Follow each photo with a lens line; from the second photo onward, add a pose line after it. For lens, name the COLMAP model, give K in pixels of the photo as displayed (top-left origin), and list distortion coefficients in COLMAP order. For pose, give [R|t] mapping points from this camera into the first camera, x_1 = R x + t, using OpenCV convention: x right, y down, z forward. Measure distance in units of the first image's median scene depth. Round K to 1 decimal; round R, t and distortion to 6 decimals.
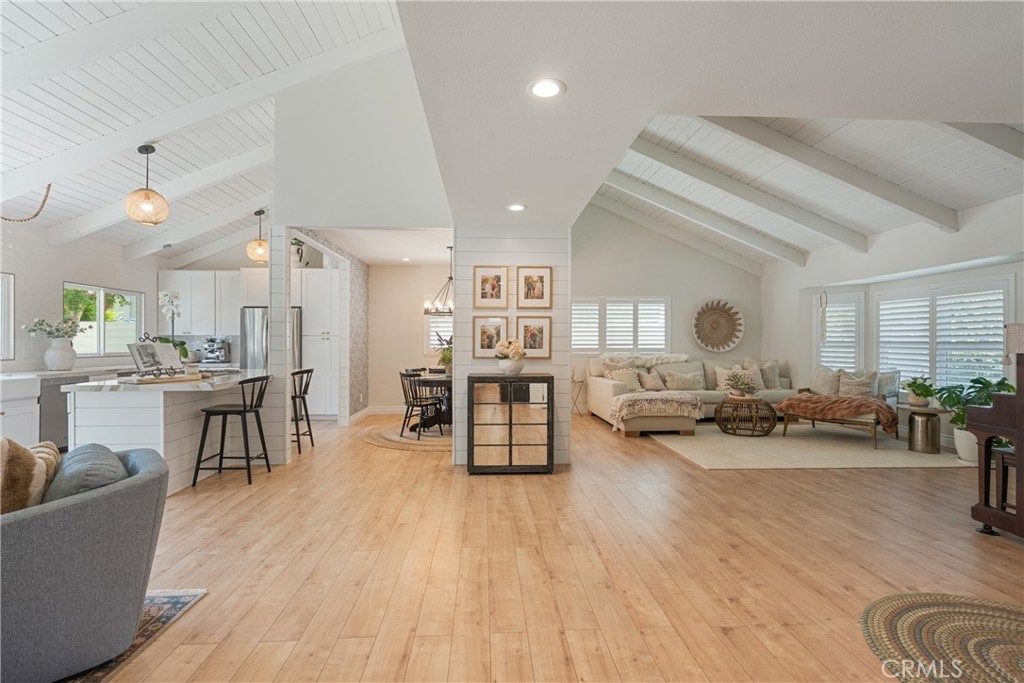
lens RADIAL K [[483.4, 0, 512.0], [0, 483.4, 341.5], [0, 0, 1]] dist [0.000763, 0.001534]
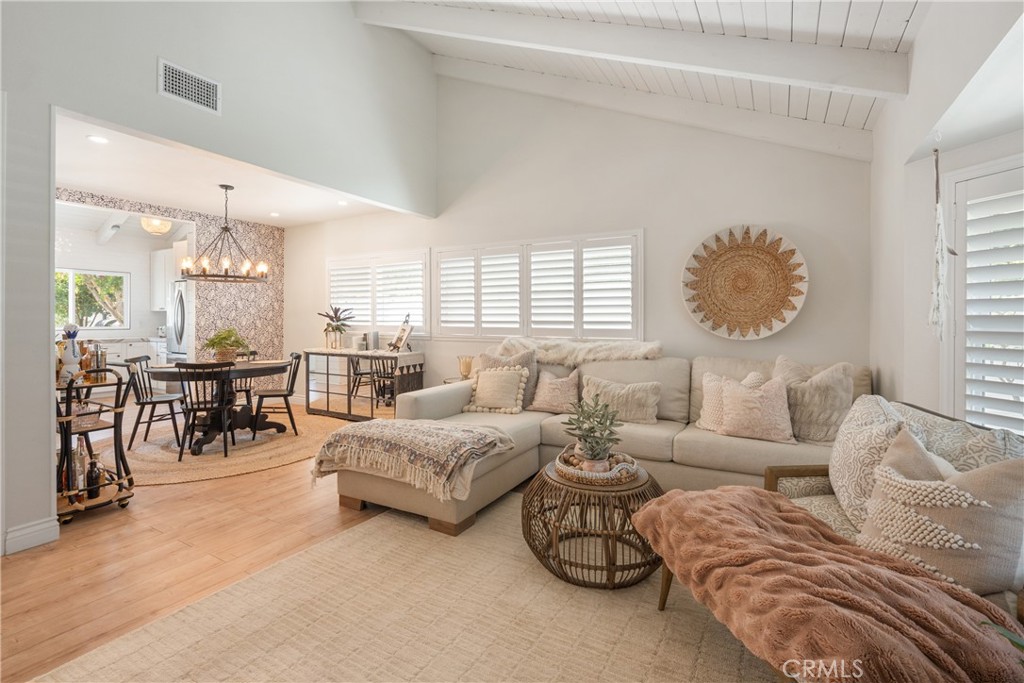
lens RADIAL K [[472.1, 0, 511.0], [0, 472.1, 316.4], [0, 0, 1]] dist [-0.000864, -0.000029]
pose [[0.838662, 0.000149, -0.544652, 0.839790], [-0.001745, 0.999996, -0.002414, 0.000906], [0.544650, 0.002975, 0.838658, 0.874912]]
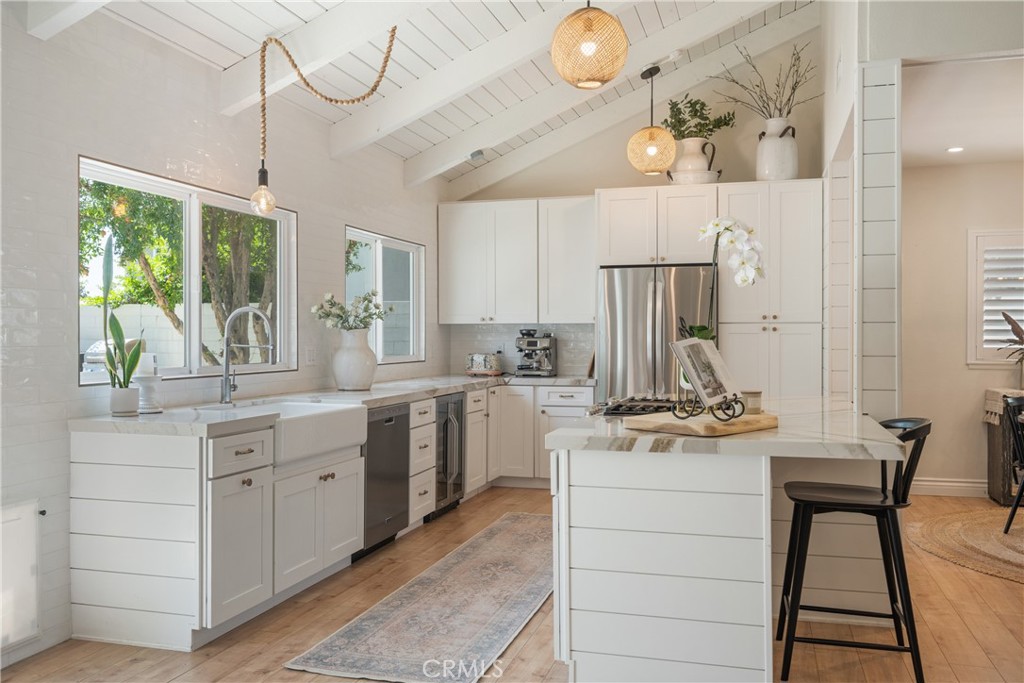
lens RADIAL K [[870.2, 0, 512.0], [0, 870.2, 341.5], [0, 0, 1]] dist [0.002537, 0.003104]
pose [[0.944255, 0.000103, -0.329214, -0.532480], [0.002315, 0.999973, 0.006952, -0.000583], [0.329206, -0.007327, 0.944230, 0.175813]]
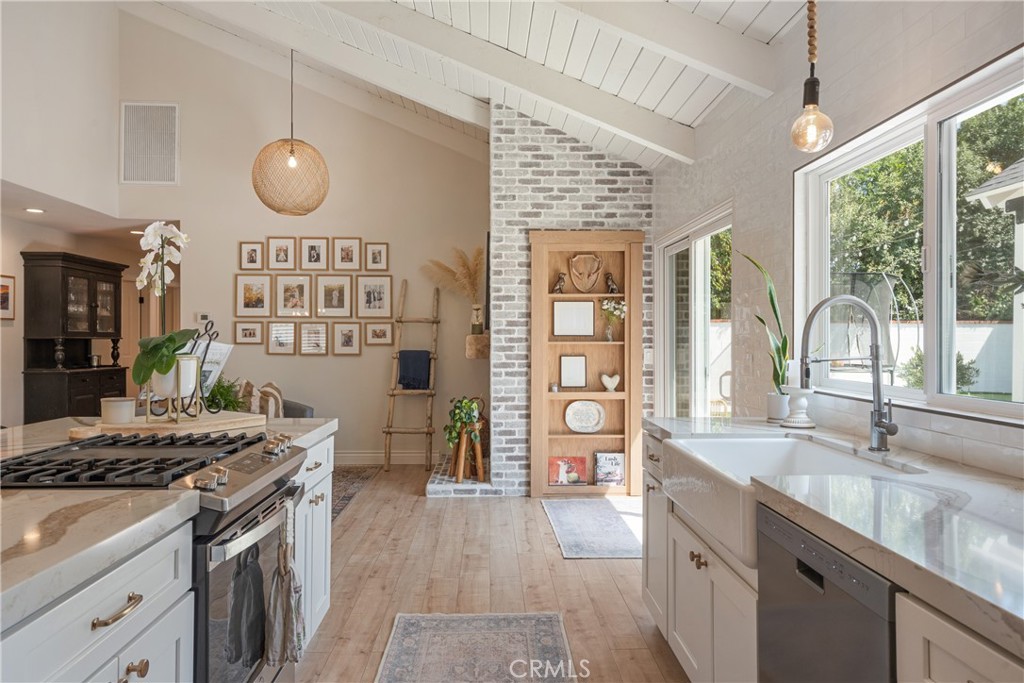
lens RADIAL K [[711.9, 0, 512.0], [0, 711.9, 341.5], [0, 0, 1]] dist [0.007360, 0.005680]
pose [[-0.999770, -0.004855, 0.020908, -0.880952], [-0.004785, 0.999983, 0.003388, -0.001863], [-0.020924, 0.003287, -0.999776, 1.394430]]
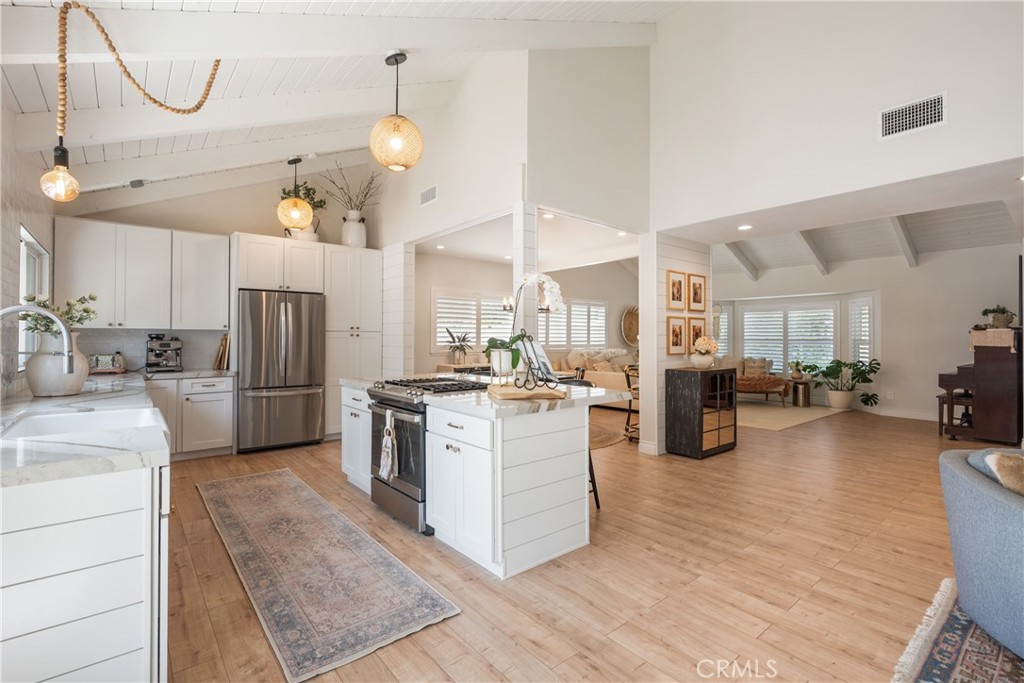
lens RADIAL K [[463.2, 0, 504.6], [0, 463.2, 334.7], [0, 0, 1]] dist [-0.003893, -0.000222]
pose [[0.806521, 0.004579, 0.591188, -0.987329], [-0.001391, 0.999982, -0.005847, -0.004145], [-0.591204, 0.003894, 0.806513, 0.374274]]
